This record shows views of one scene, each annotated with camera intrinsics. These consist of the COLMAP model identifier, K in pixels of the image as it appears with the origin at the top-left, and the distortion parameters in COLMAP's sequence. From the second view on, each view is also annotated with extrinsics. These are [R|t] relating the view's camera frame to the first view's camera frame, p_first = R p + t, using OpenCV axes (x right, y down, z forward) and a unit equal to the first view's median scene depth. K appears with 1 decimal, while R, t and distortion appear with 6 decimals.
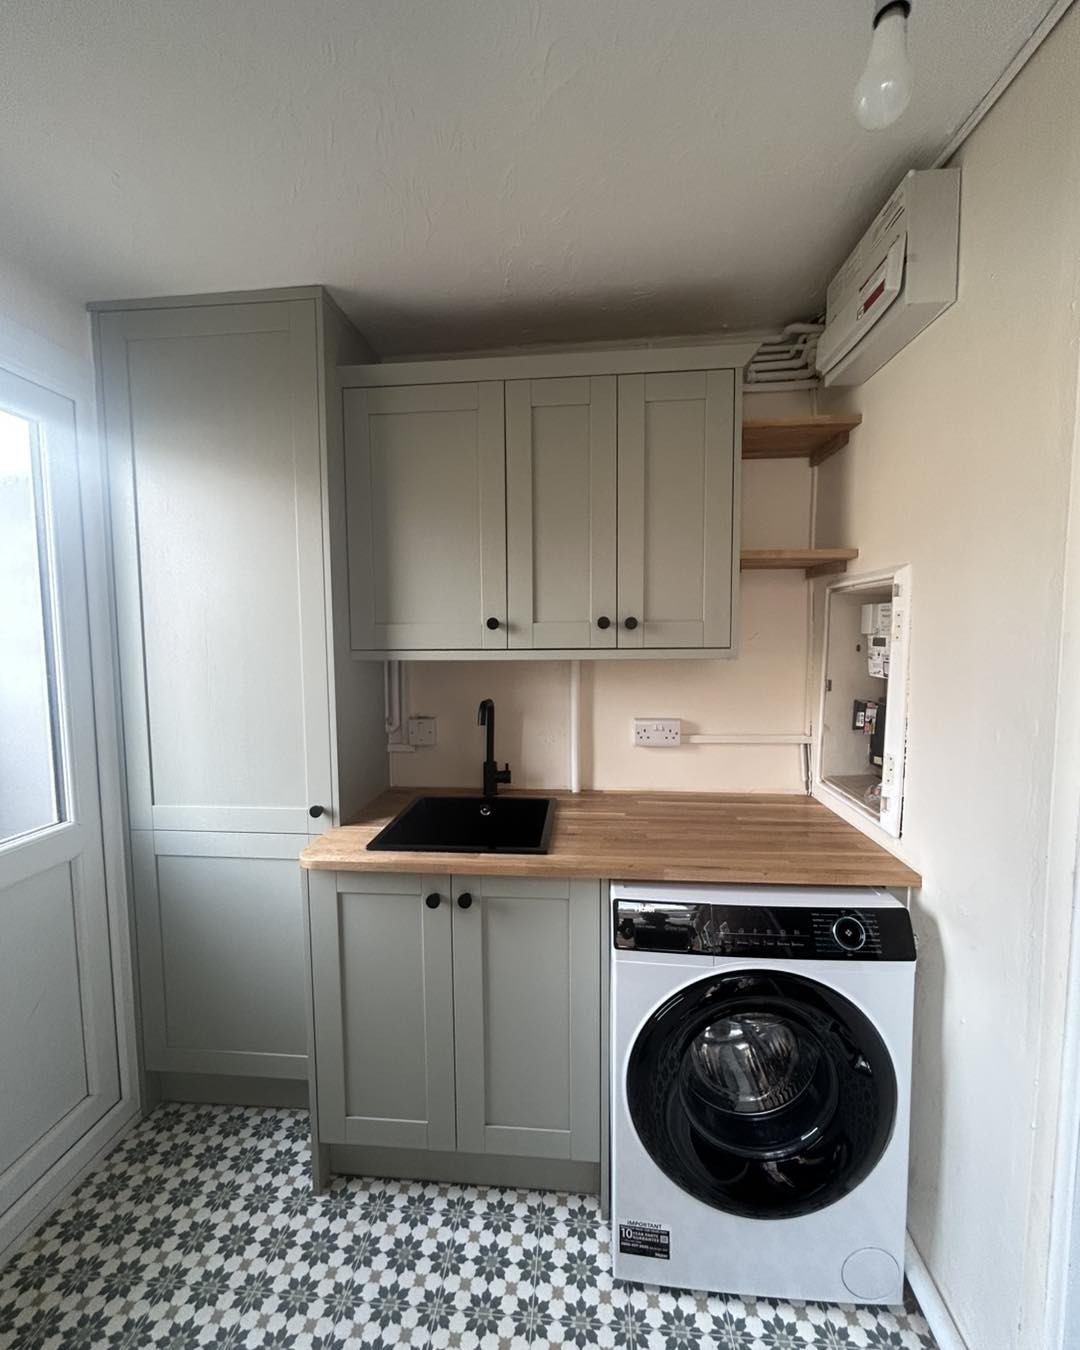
lens RADIAL K [[561.1, 0, 541.7], [0, 561.1, 675.1], [0, 0, 1]] dist [-0.004717, -0.000334]
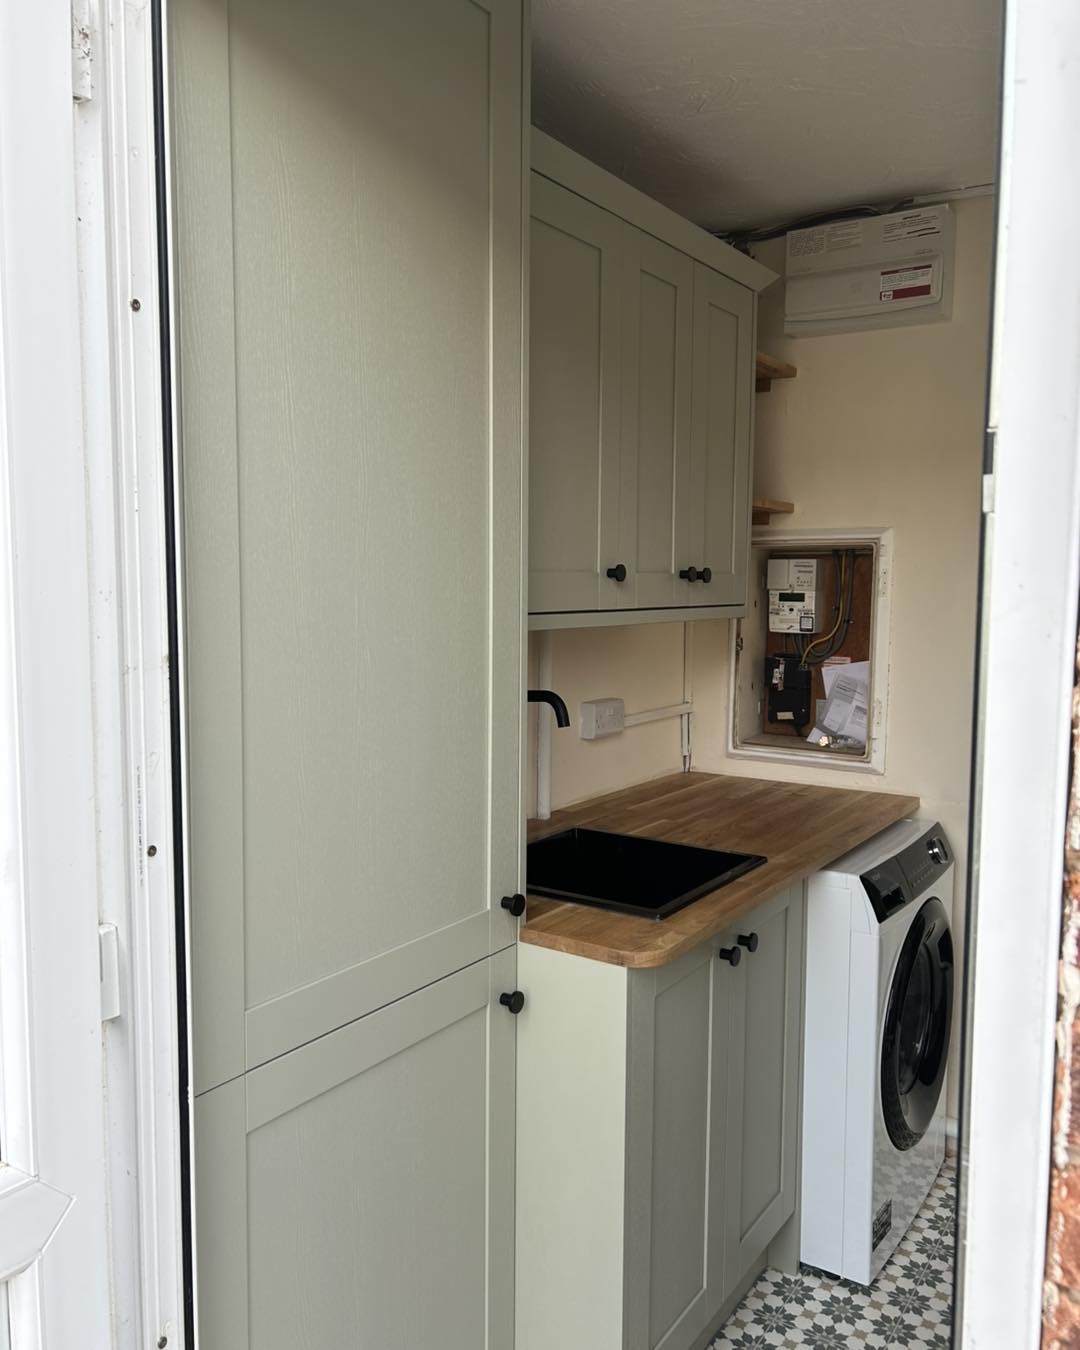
lens RADIAL K [[1077.8, 0, 539.5], [0, 1077.8, 676.4], [0, 0, 1]] dist [0.008833, 0.007202]
pose [[0.494961, -0.067427, 0.866295, -1.404607], [0.056459, 0.997373, 0.045372, -0.034347], [-0.867079, 0.026453, 0.497468, 0.475562]]
